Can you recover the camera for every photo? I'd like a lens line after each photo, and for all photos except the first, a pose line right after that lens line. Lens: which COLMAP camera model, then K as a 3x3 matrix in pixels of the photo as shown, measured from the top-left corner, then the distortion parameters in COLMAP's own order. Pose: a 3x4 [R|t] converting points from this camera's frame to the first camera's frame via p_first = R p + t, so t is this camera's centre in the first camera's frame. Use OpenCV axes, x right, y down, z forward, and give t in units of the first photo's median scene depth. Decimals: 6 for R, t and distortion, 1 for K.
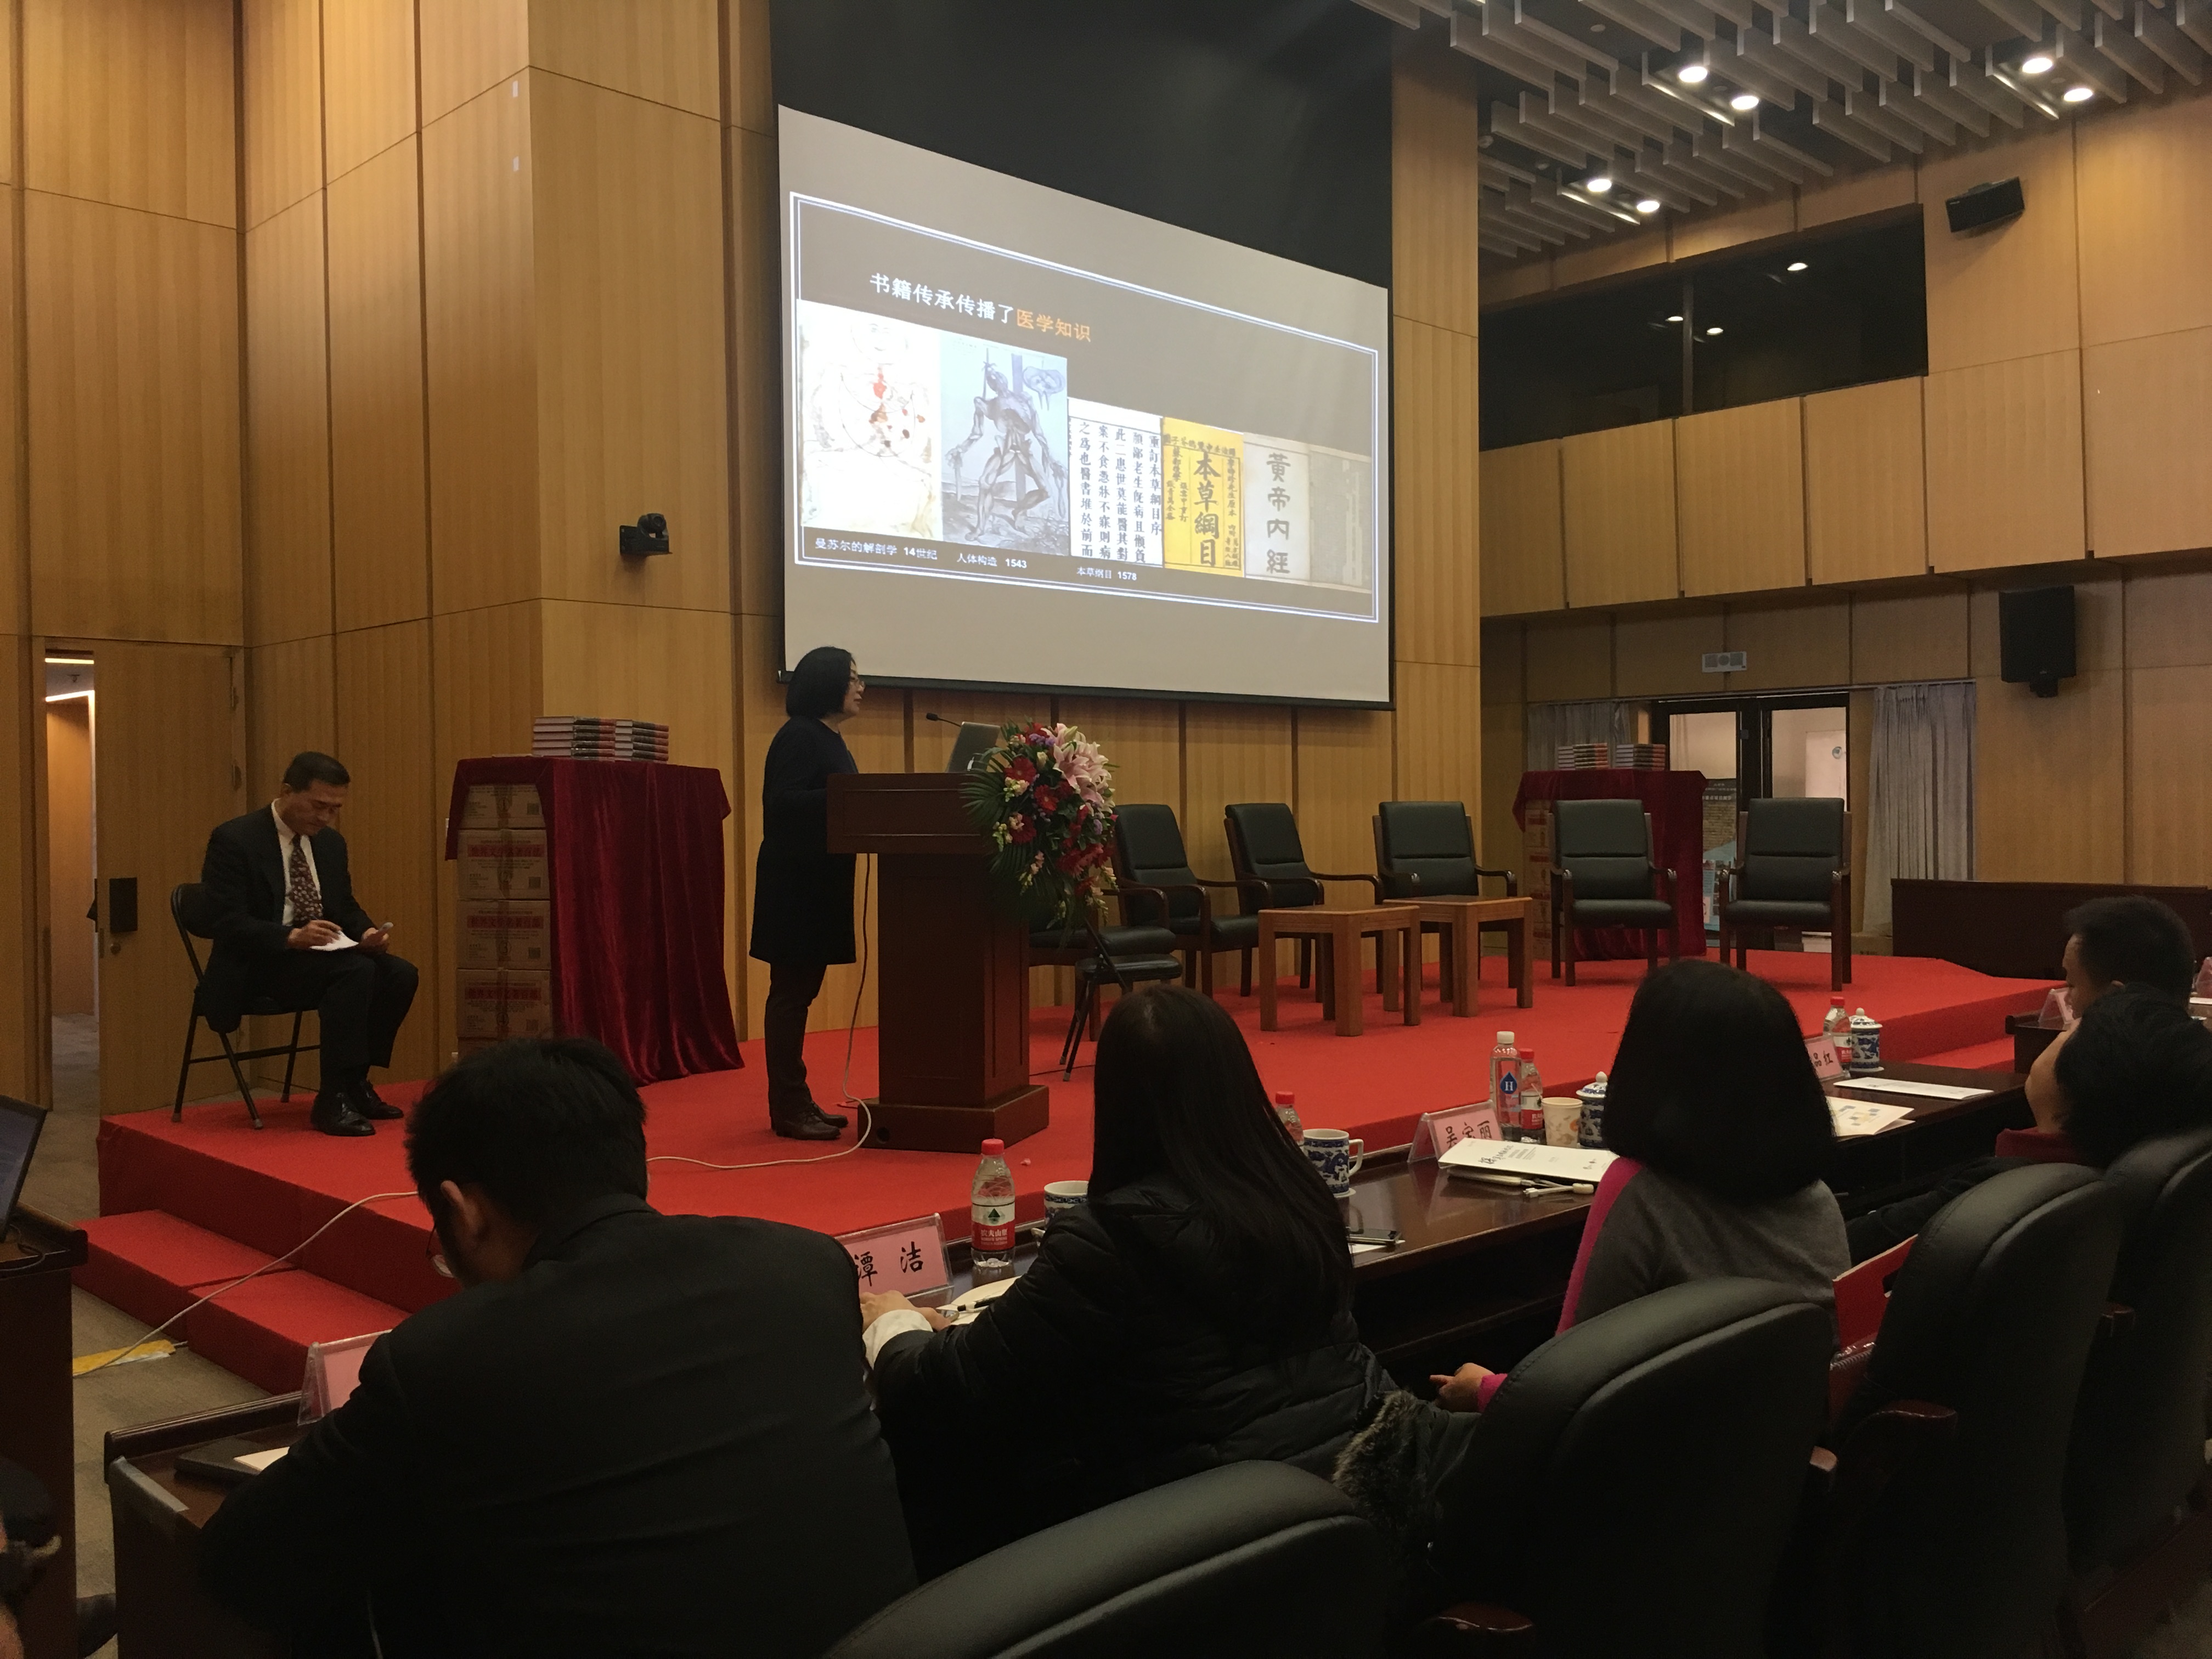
lens RADIAL K [[1861.2, 0, 1106.0], [0, 1861.2, 829.5], [0, 0, 1]] dist [0.047003, -0.077292]
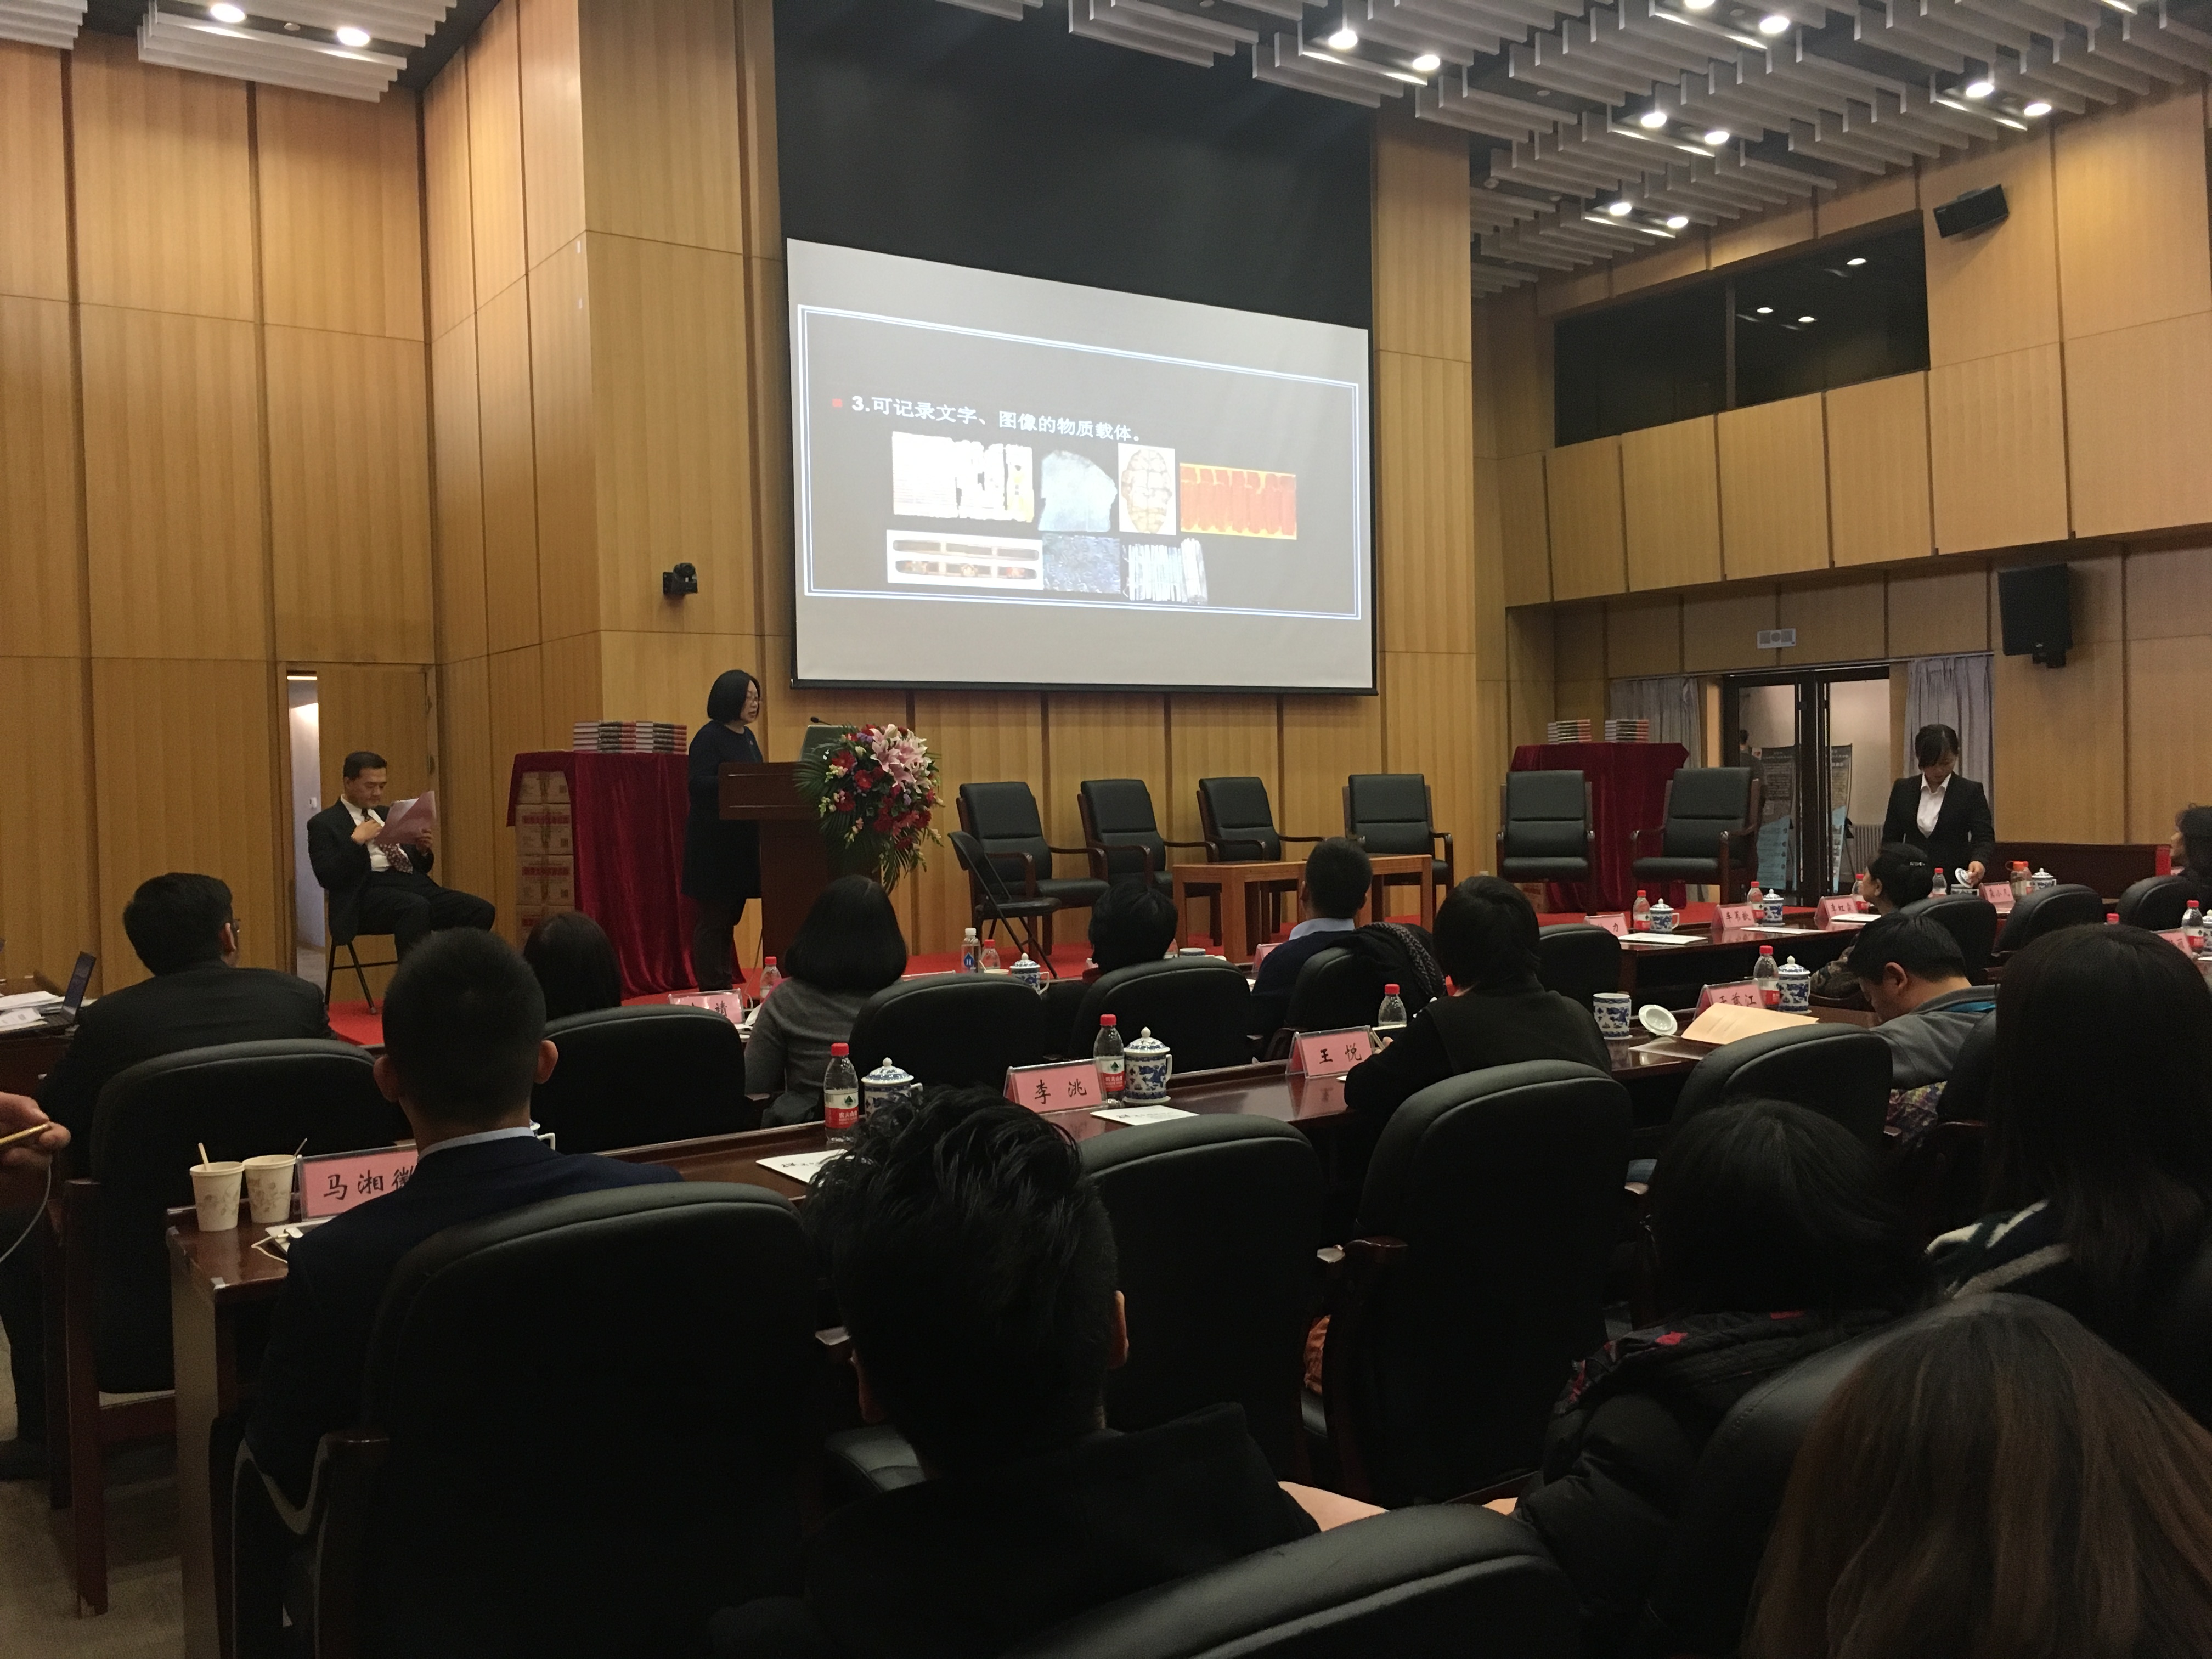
lens RADIAL K [[1861.2, 0, 1106.0], [0, 1861.2, 829.5], [0, 0, 1]] dist [0.047003, -0.077292]
pose [[0.985014, -0.004929, -0.172404, 0.185552], [0.007688, 0.999853, 0.015337, 0.000415], [0.172303, -0.016433, 0.984907, -0.166215]]
